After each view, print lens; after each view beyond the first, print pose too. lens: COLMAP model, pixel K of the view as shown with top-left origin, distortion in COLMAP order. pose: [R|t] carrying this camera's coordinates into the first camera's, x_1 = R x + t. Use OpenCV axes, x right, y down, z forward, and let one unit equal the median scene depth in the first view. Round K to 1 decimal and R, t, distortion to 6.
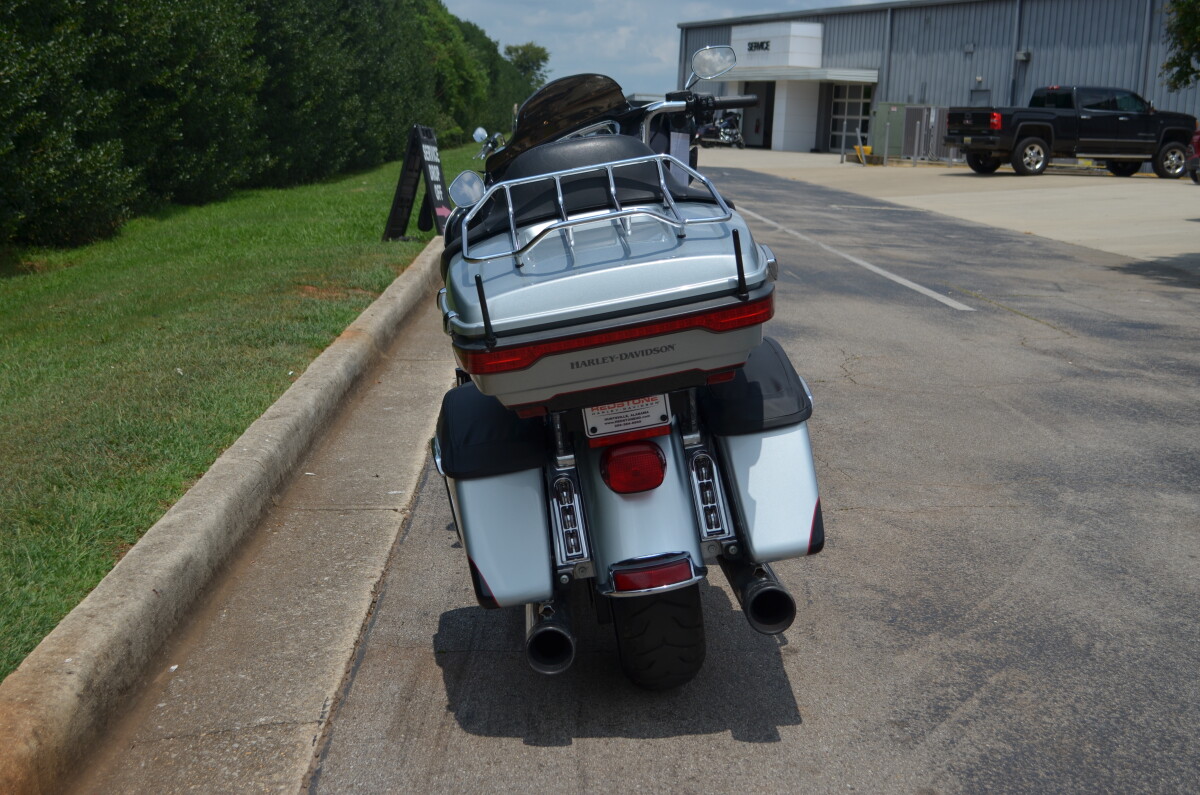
lens RADIAL K [[1622.9, 0, 599.9], [0, 1622.9, 400.4], [0, 0, 1]] dist [-0.050255, 0.000000]
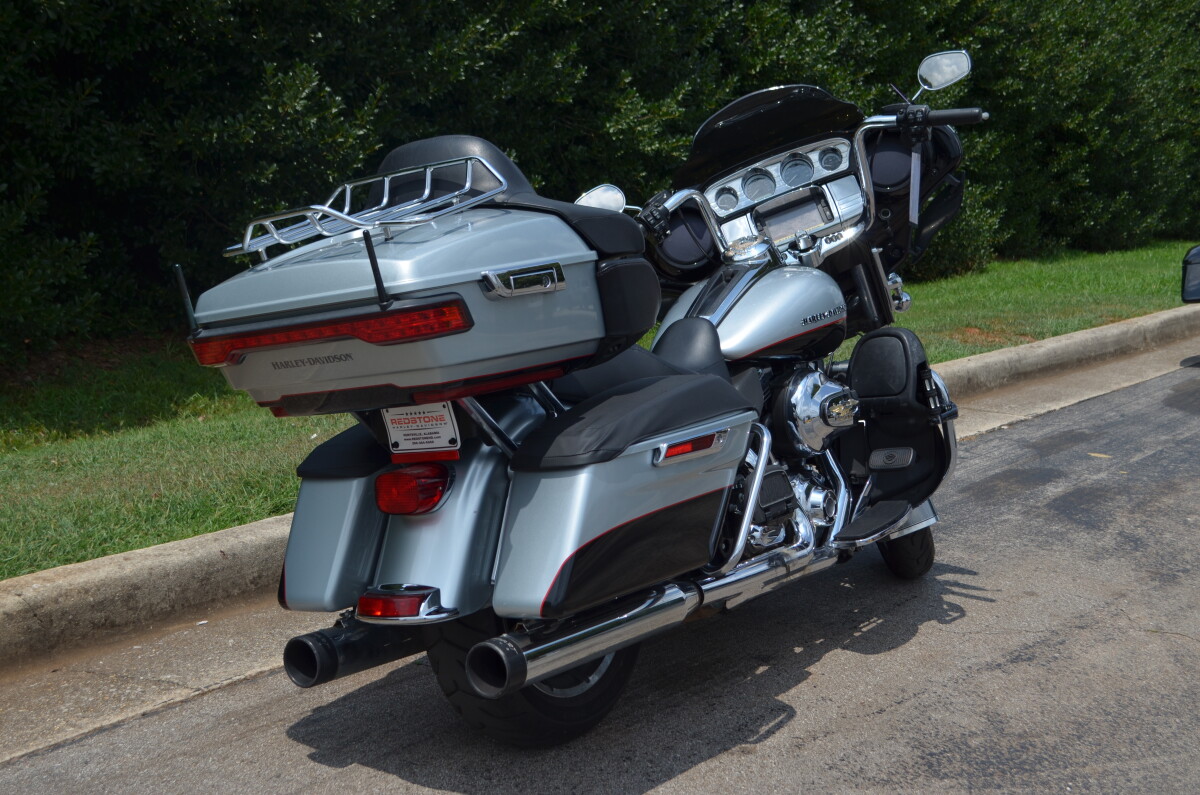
lens RADIAL K [[1622.9, 0, 600.4], [0, 1622.9, 393.8], [0, 0, 1]] dist [-0.050255, 0.000000]
pose [[0.779201, 0.099719, -0.618791, 0.129076], [-0.122507, 0.992451, 0.005671, -0.006036], [0.614685, 0.071388, 0.785535, 0.062964]]
